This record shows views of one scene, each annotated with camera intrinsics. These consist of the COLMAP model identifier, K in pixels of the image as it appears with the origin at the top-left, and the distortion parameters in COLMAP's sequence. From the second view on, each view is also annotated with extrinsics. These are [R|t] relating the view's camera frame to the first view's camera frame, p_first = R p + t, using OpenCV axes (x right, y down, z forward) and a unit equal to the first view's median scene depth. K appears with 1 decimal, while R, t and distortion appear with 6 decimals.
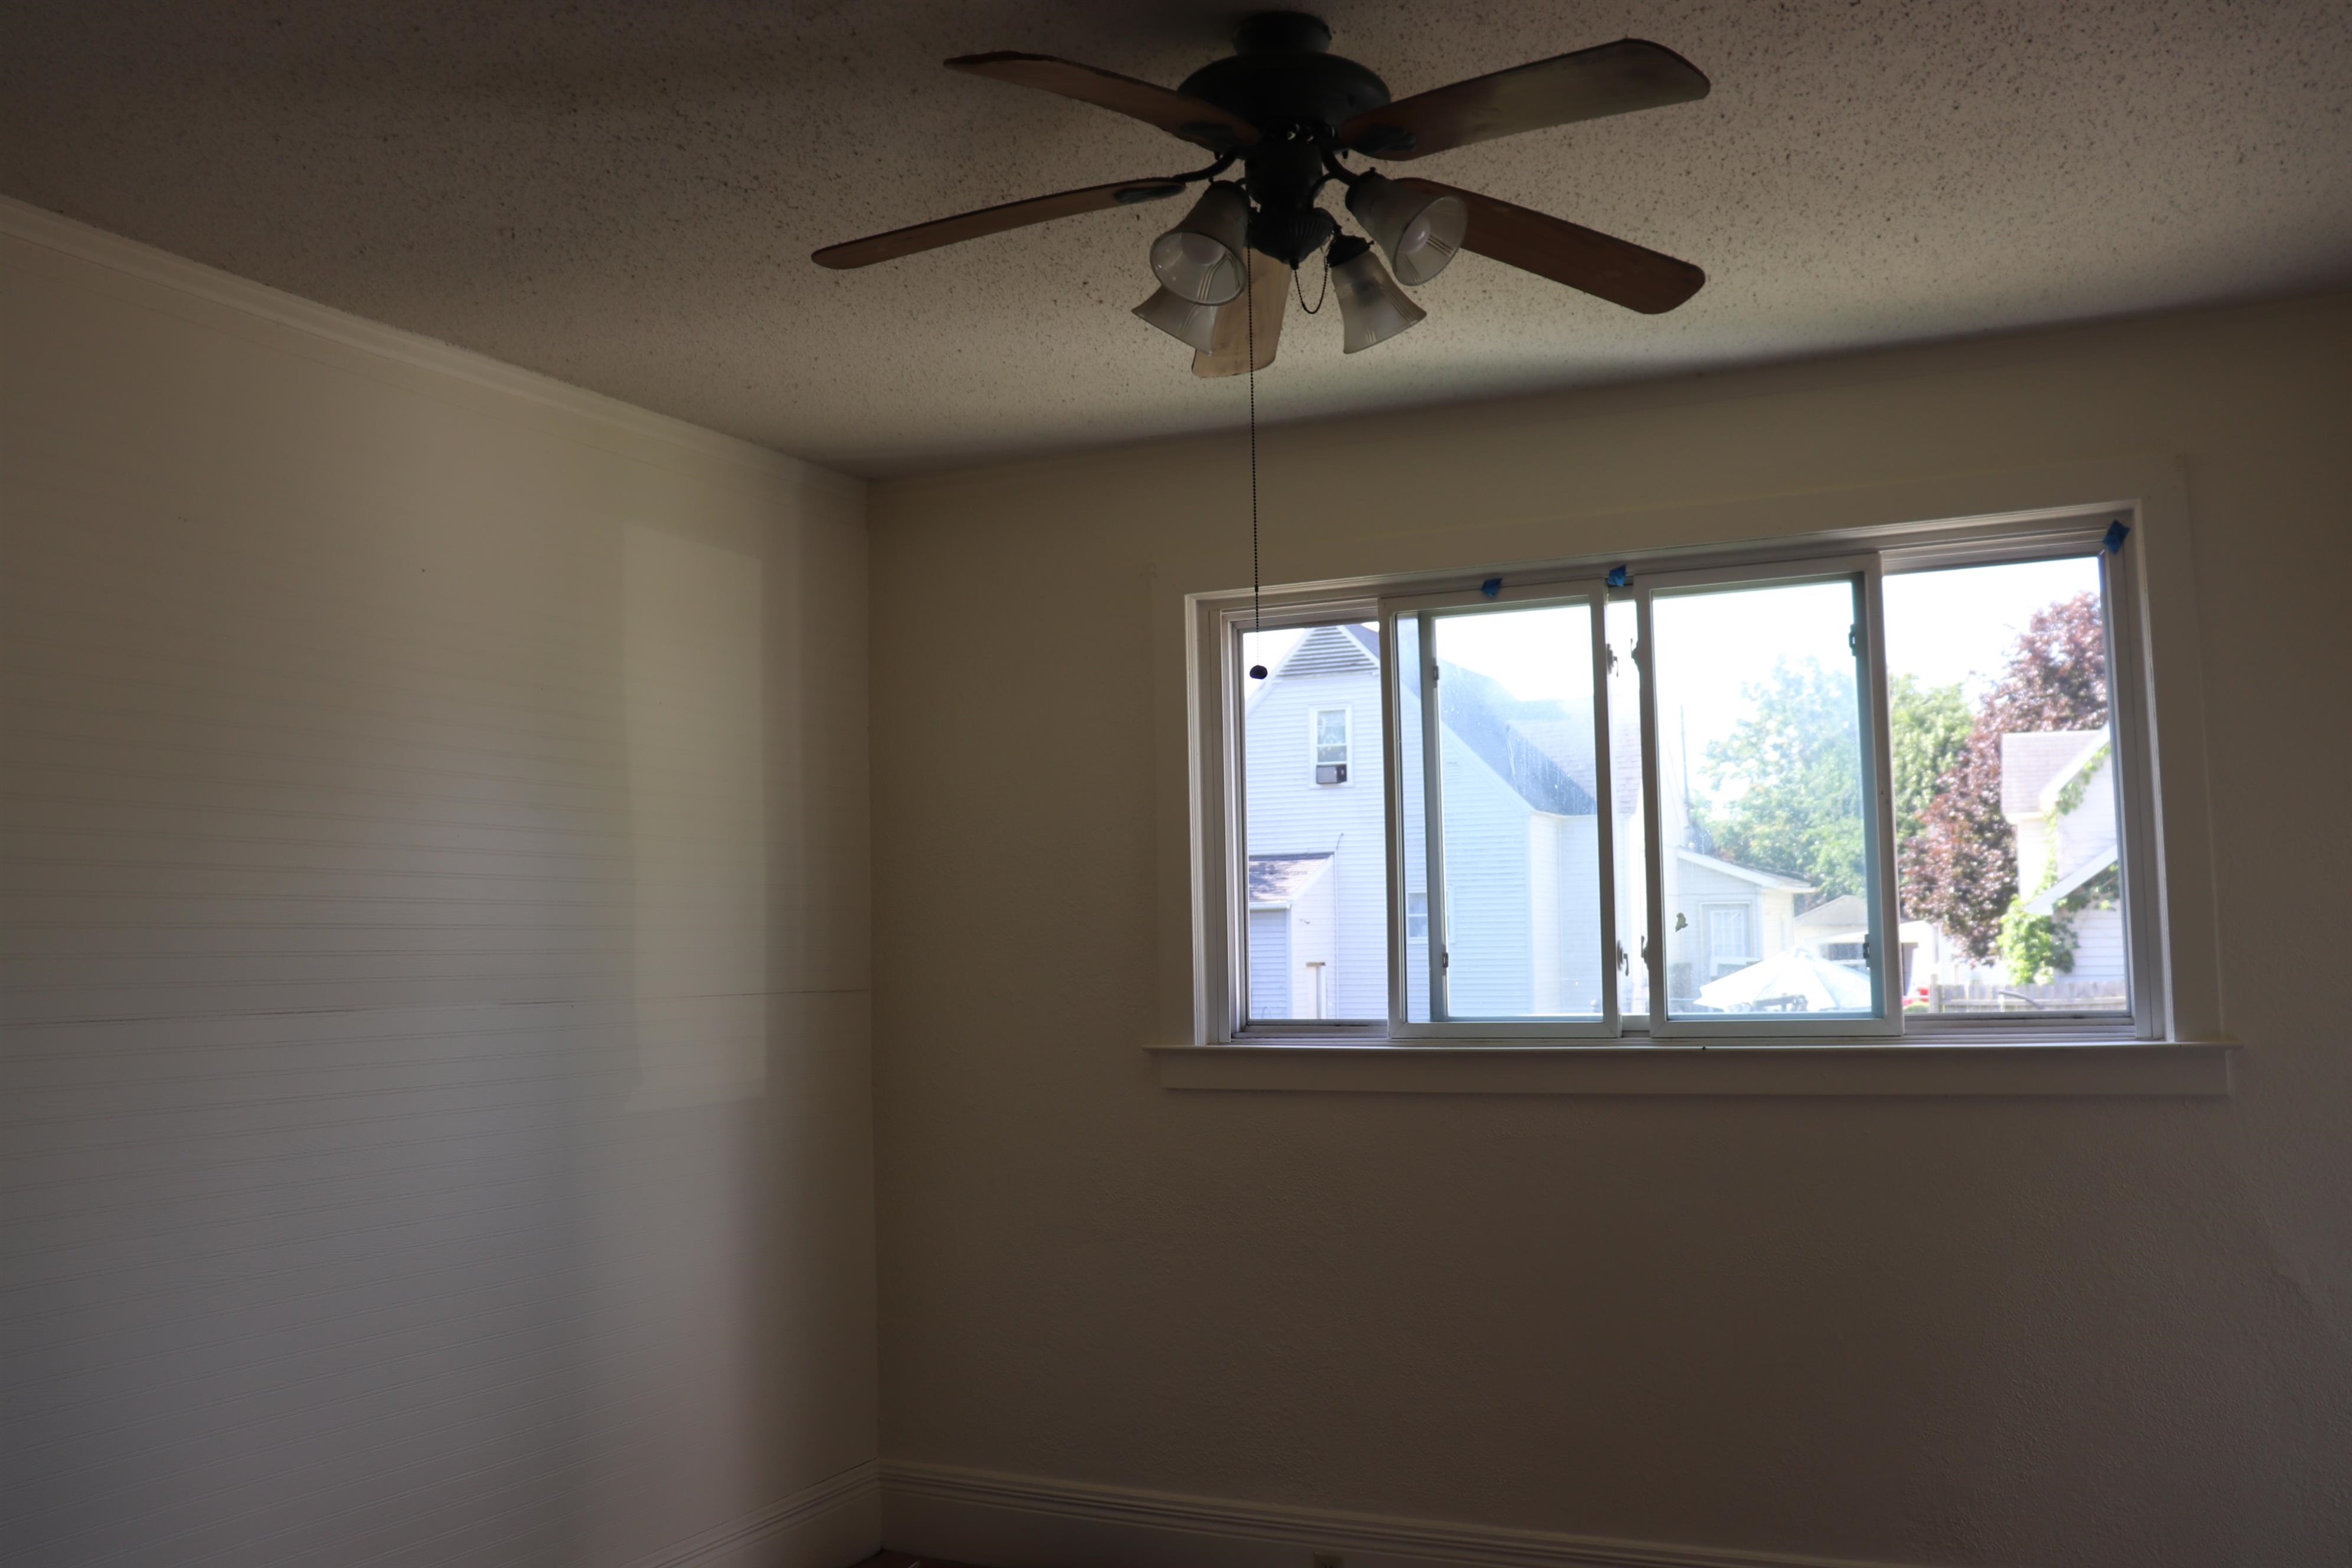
lens RADIAL K [[1950.3, 0, 1176.0], [0, 1950.3, 784.0], [0, 0, 1]] dist [-0.185164, 0.174022]
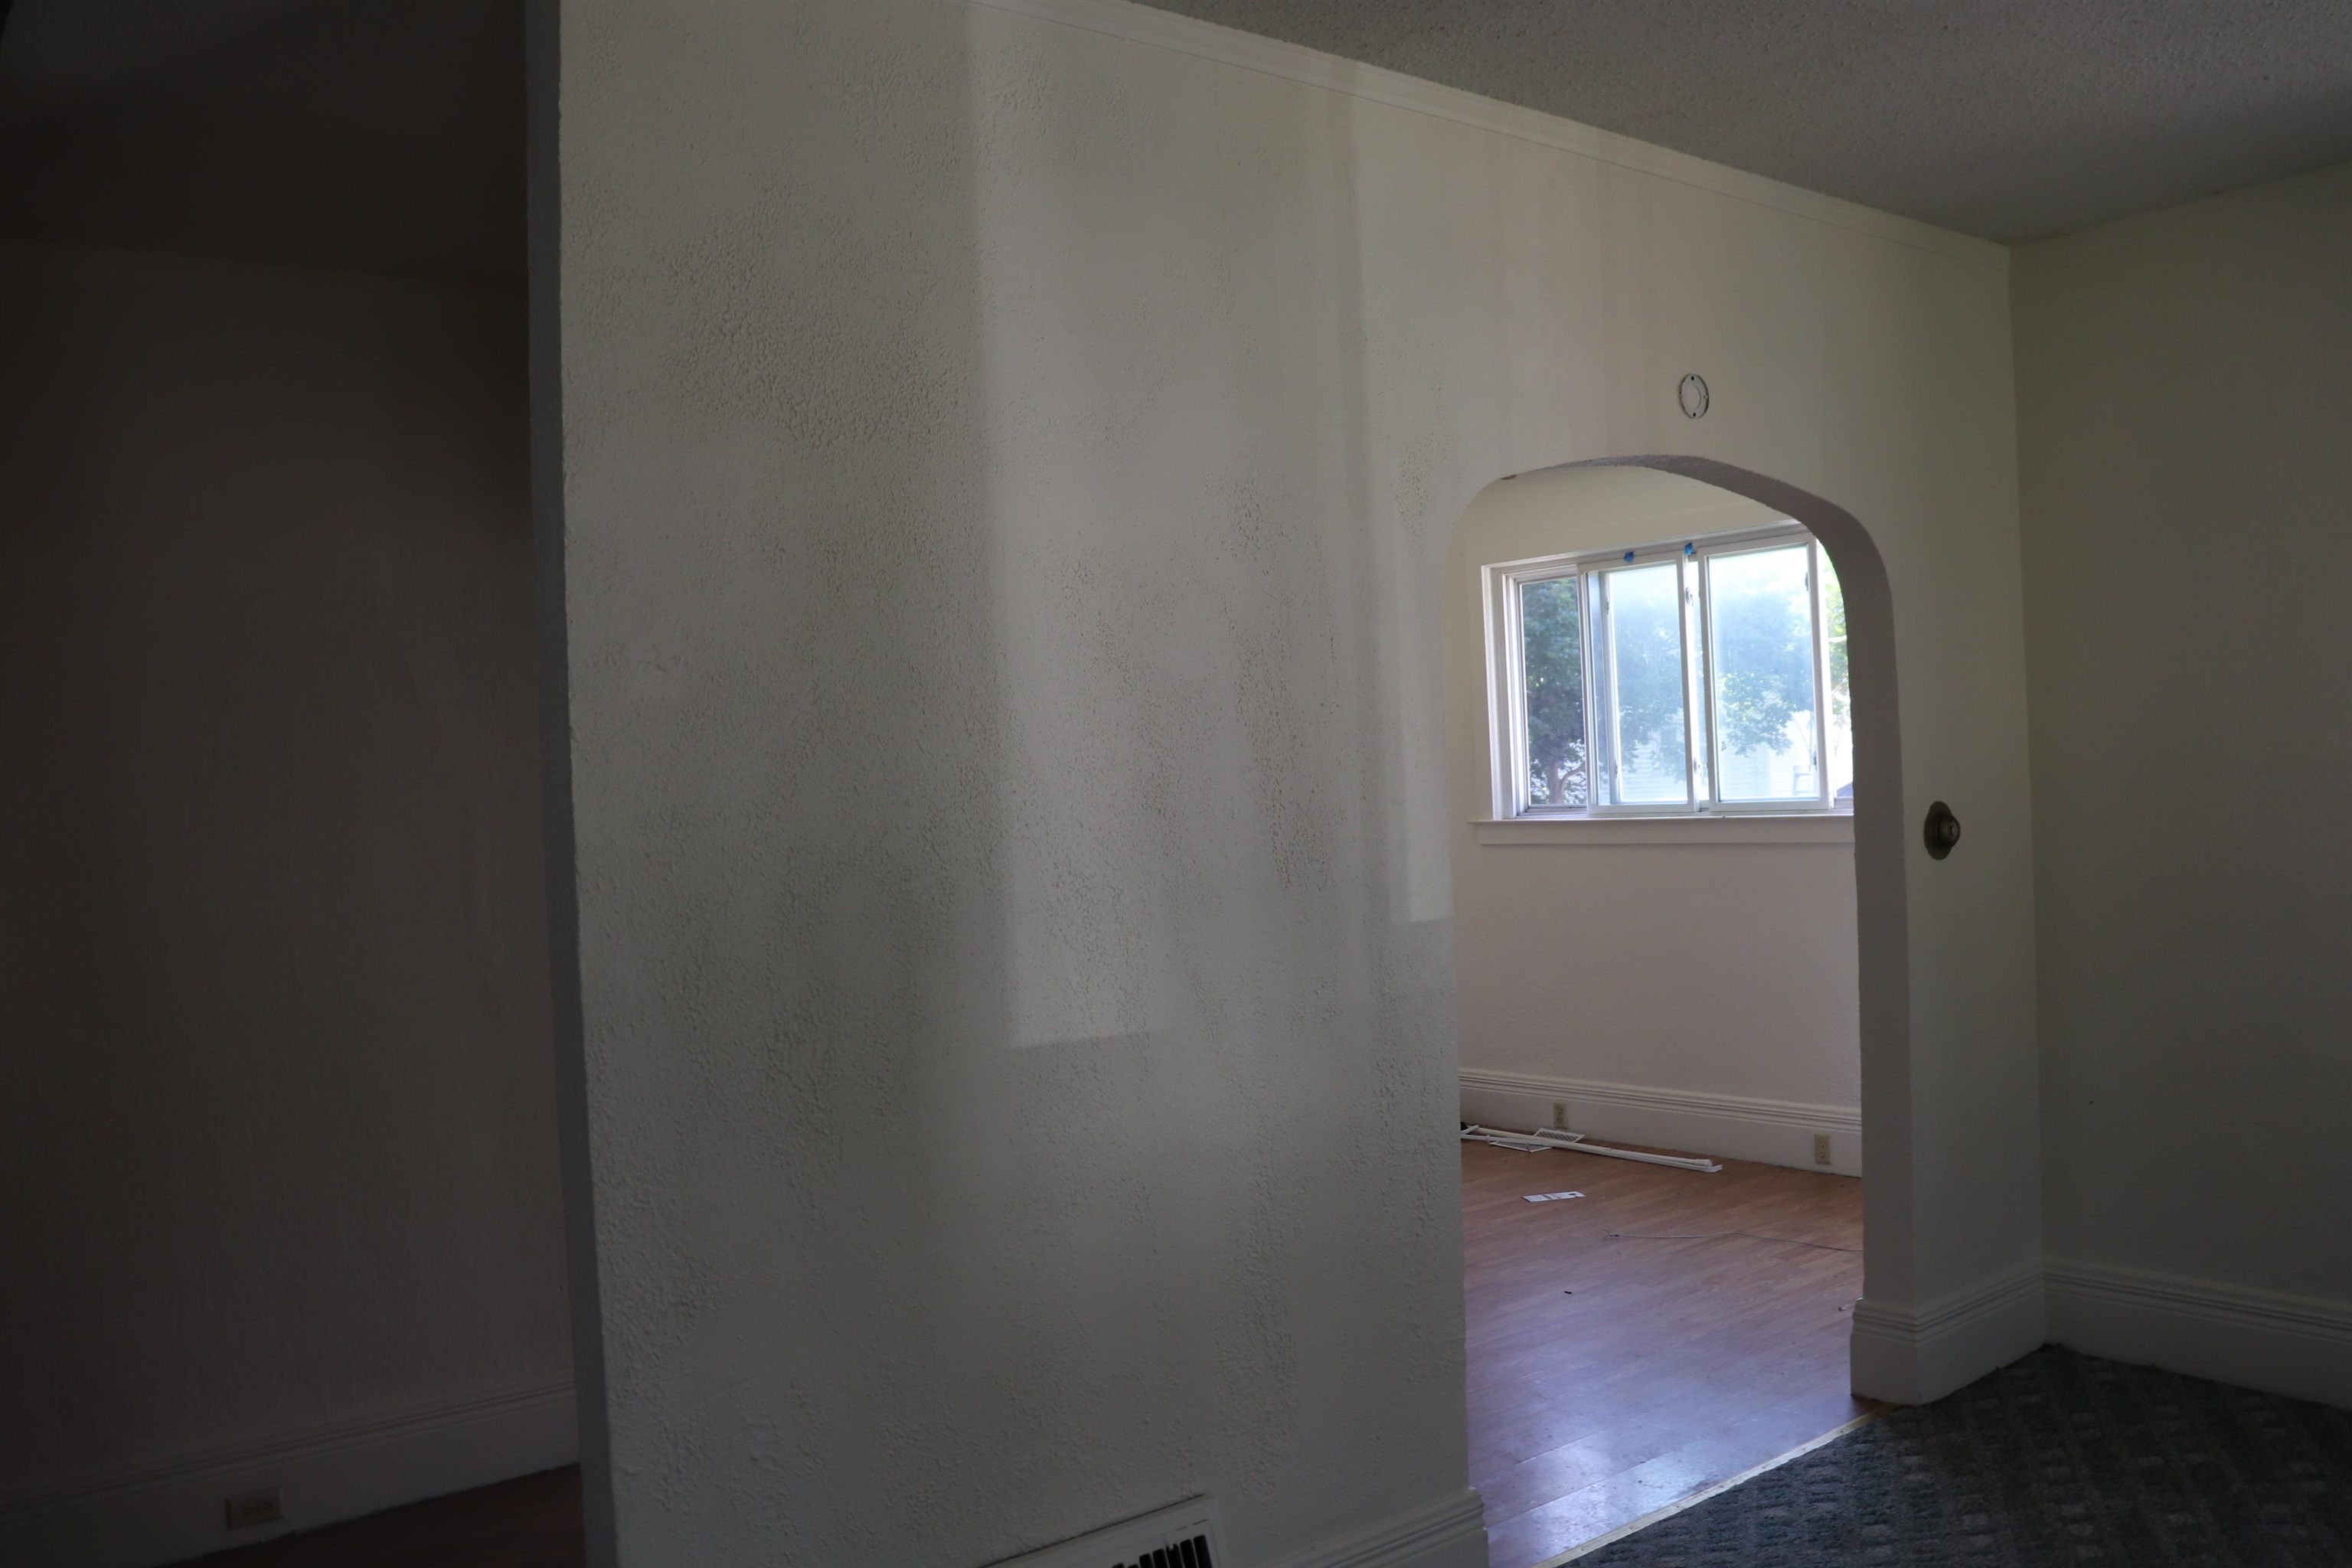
lens RADIAL K [[1950.3, 0, 1176.0], [0, 1950.3, 784.0], [0, 0, 1]] dist [-0.185164, 0.174022]
pose [[0.892582, -0.028261, -0.449999, 0.584850], [0.078560, 0.992516, 0.093492, -0.094066], [0.443989, -0.118801, 0.888122, -0.759415]]
